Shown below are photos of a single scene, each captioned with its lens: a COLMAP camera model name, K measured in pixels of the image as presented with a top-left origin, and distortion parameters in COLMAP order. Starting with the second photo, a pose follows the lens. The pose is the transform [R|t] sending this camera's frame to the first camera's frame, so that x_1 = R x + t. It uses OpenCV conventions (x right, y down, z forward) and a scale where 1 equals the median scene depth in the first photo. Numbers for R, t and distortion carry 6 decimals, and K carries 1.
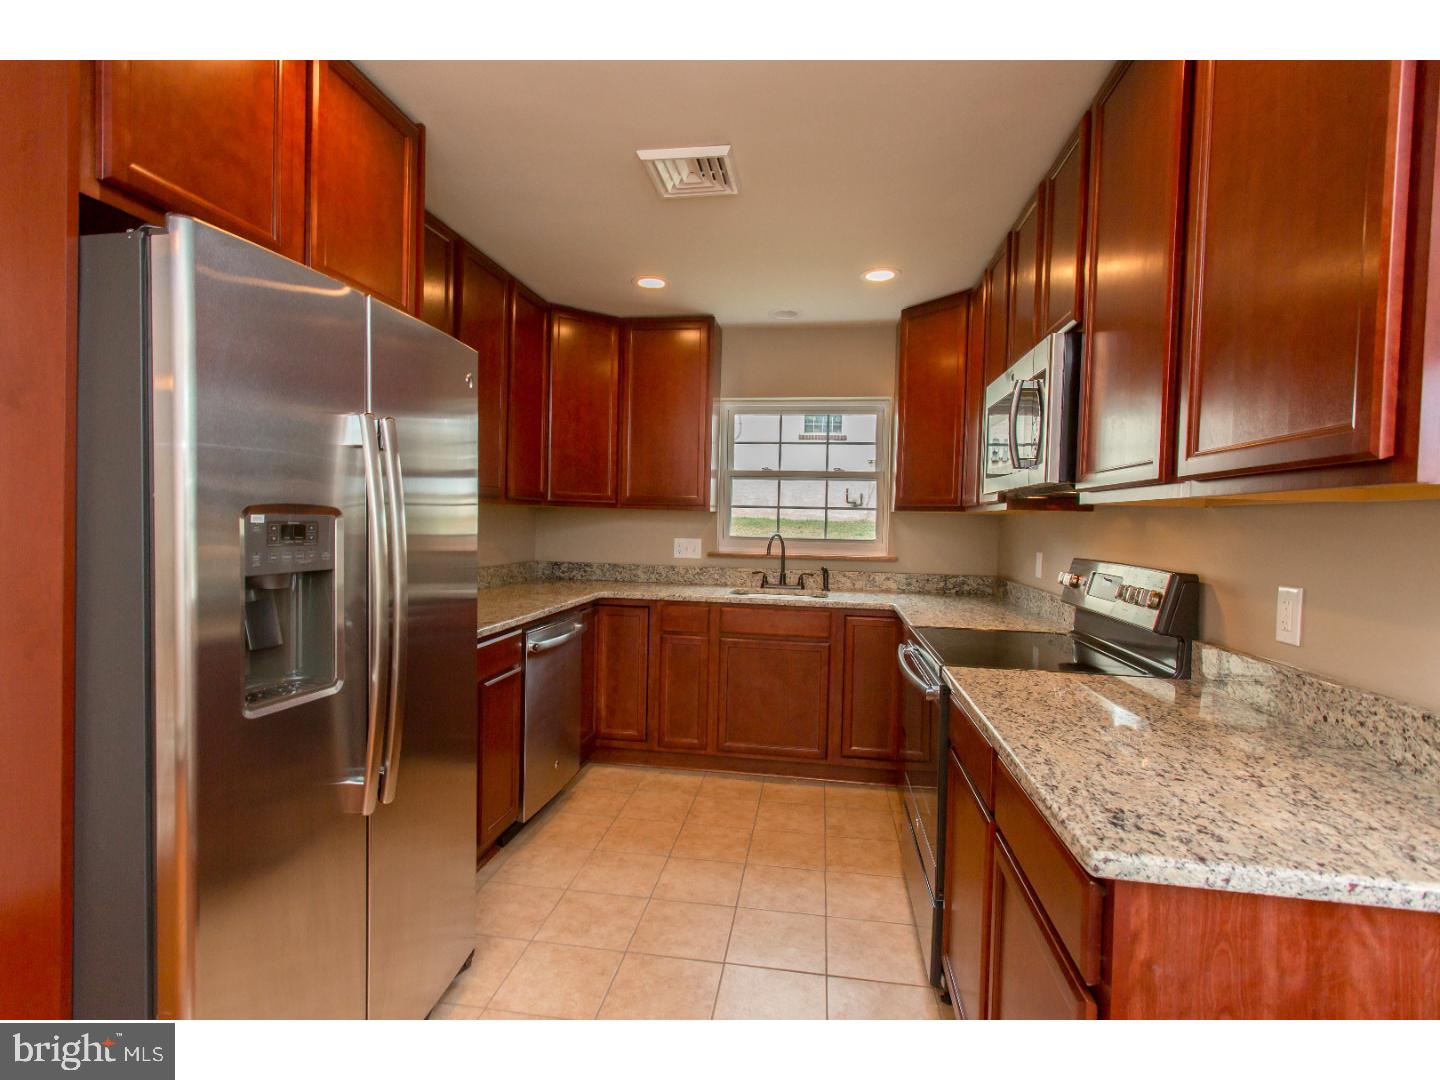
lens RADIAL K [[686.7, 0, 717.4], [0, 686.7, 544.6], [0, 0, 1]] dist [0.000716, 0.000099]
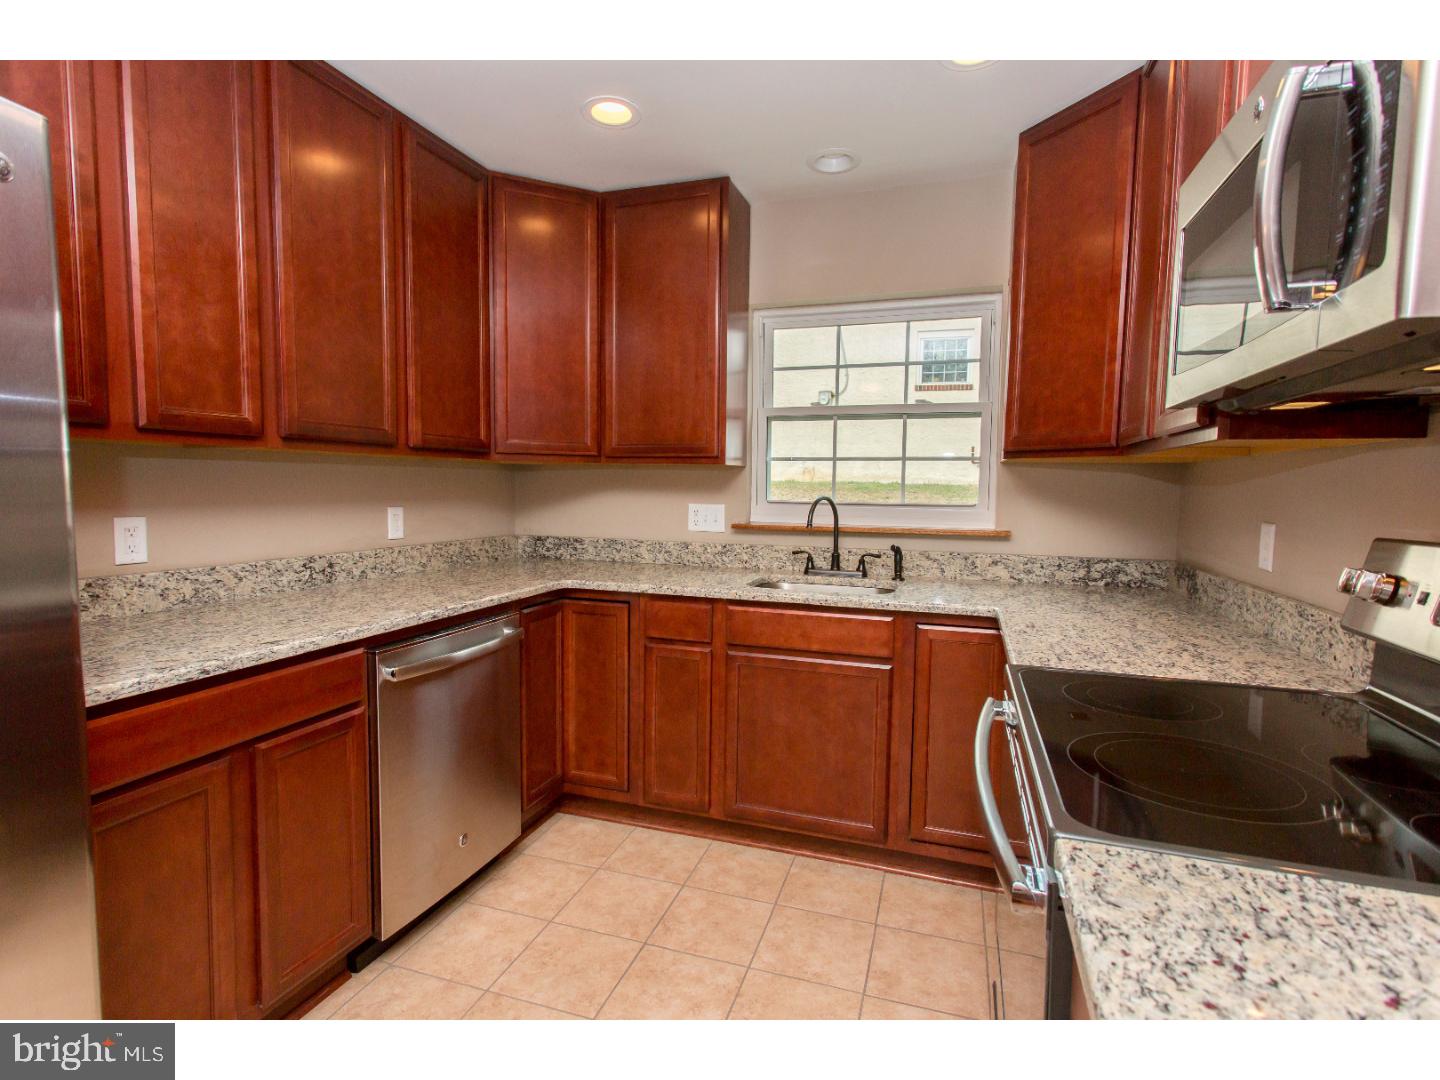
lens RADIAL K [[701.1, 0, 714.8], [0, 701.1, 536.5], [0, 0, 1]] dist [0.000897, 0.000199]
pose [[0.984199, 0.000871, -0.177063, 0.109337], [0.005315, 0.999392, 0.034459, -0.000673], [0.176985, -0.034856, 0.983596, 0.306979]]
